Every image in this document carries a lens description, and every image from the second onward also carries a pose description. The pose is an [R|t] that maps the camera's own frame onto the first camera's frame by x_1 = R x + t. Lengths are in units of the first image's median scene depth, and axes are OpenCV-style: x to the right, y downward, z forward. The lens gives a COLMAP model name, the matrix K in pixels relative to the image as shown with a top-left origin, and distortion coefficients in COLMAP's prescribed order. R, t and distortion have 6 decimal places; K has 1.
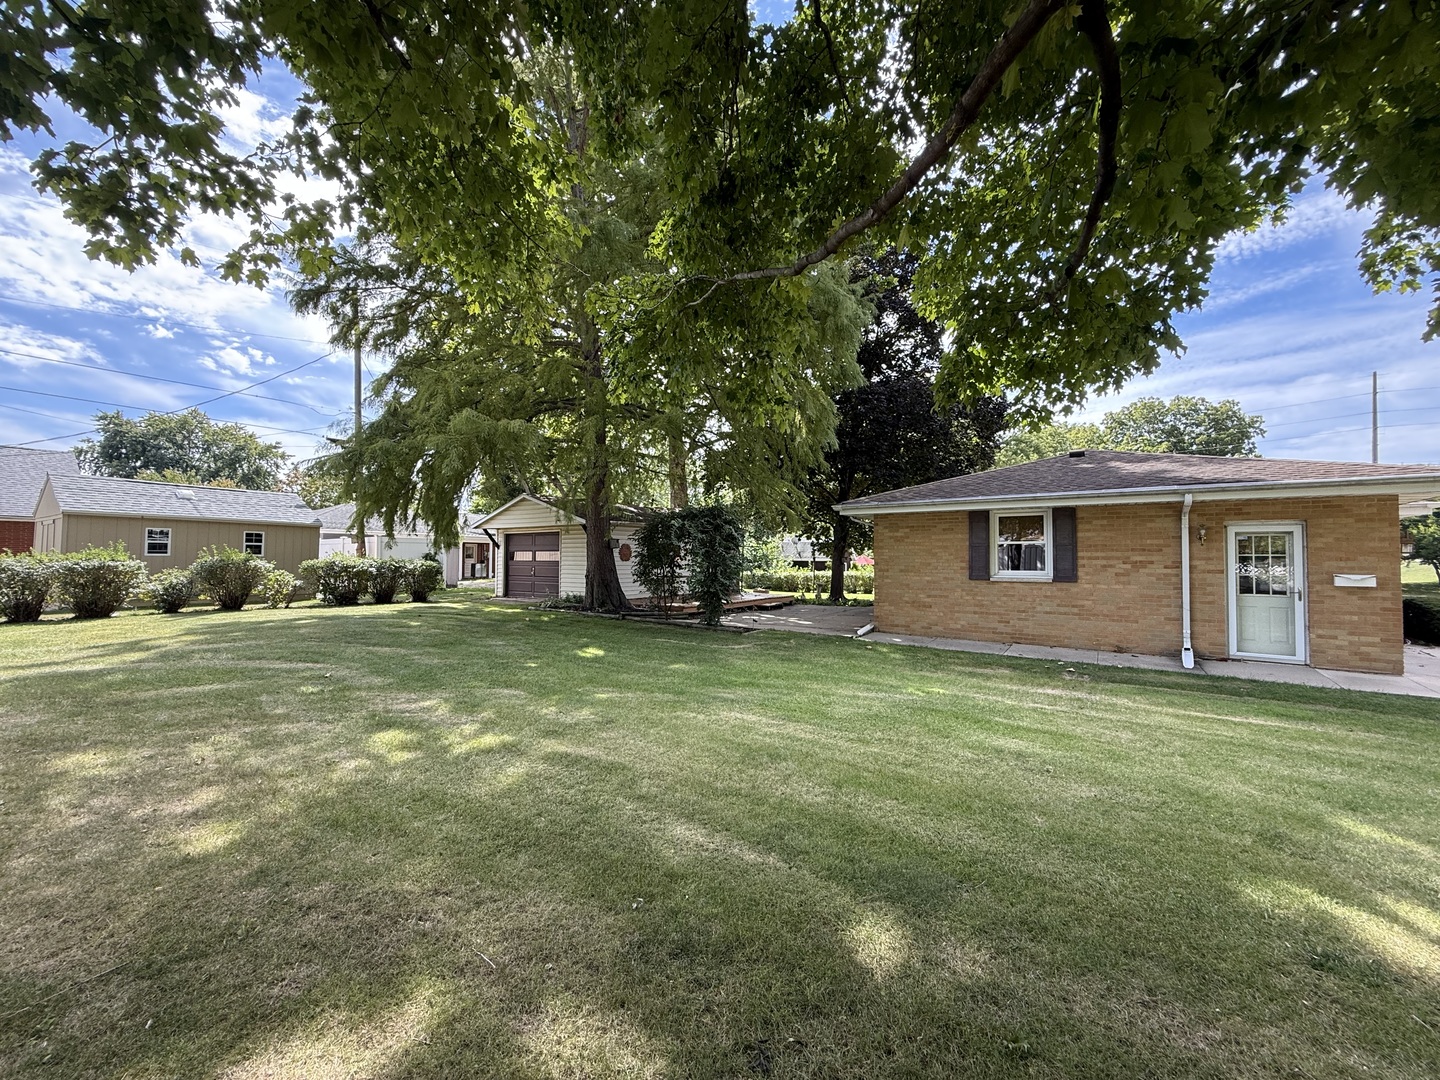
lens RADIAL K [[574.8, 0, 715.7], [0, 574.8, 541.2], [0, 0, 1]] dist [0.001943, -0.001340]
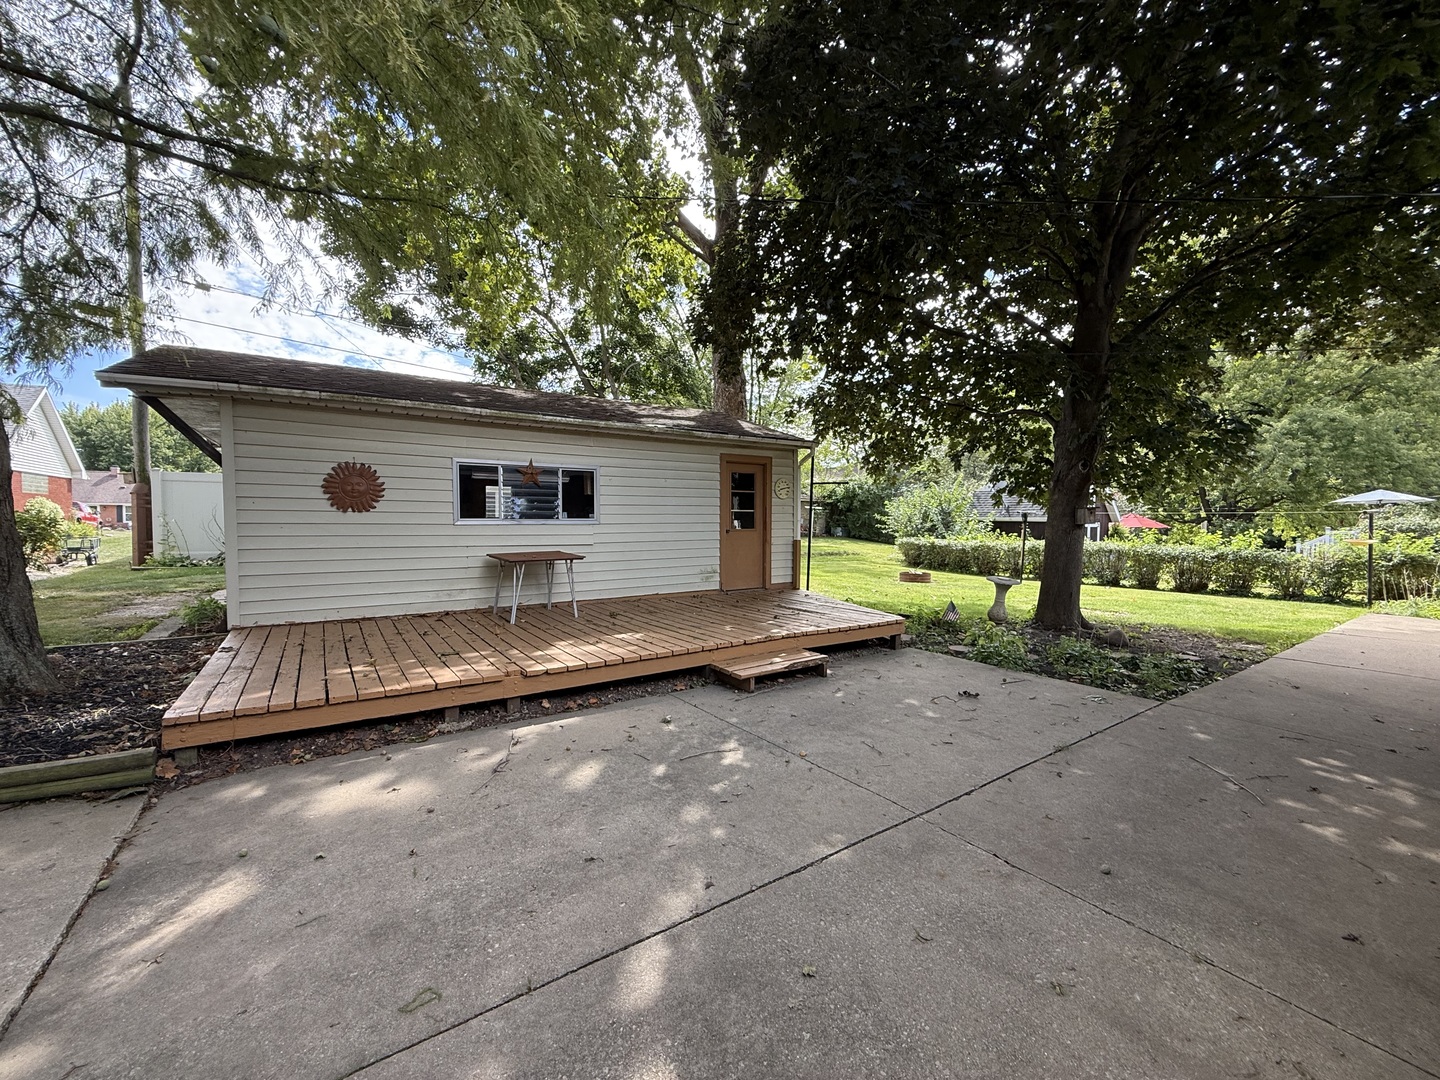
lens RADIAL K [[574.8, 0, 720.8], [0, 574.8, 542.1], [0, 0, 1]] dist [0.001943, -0.001340]
pose [[0.931032, 0.014556, -0.364648, 0.096991], [0.008948, 0.997993, 0.062684, 0.017504], [0.364828, -0.061624, 0.929033, 0.382101]]
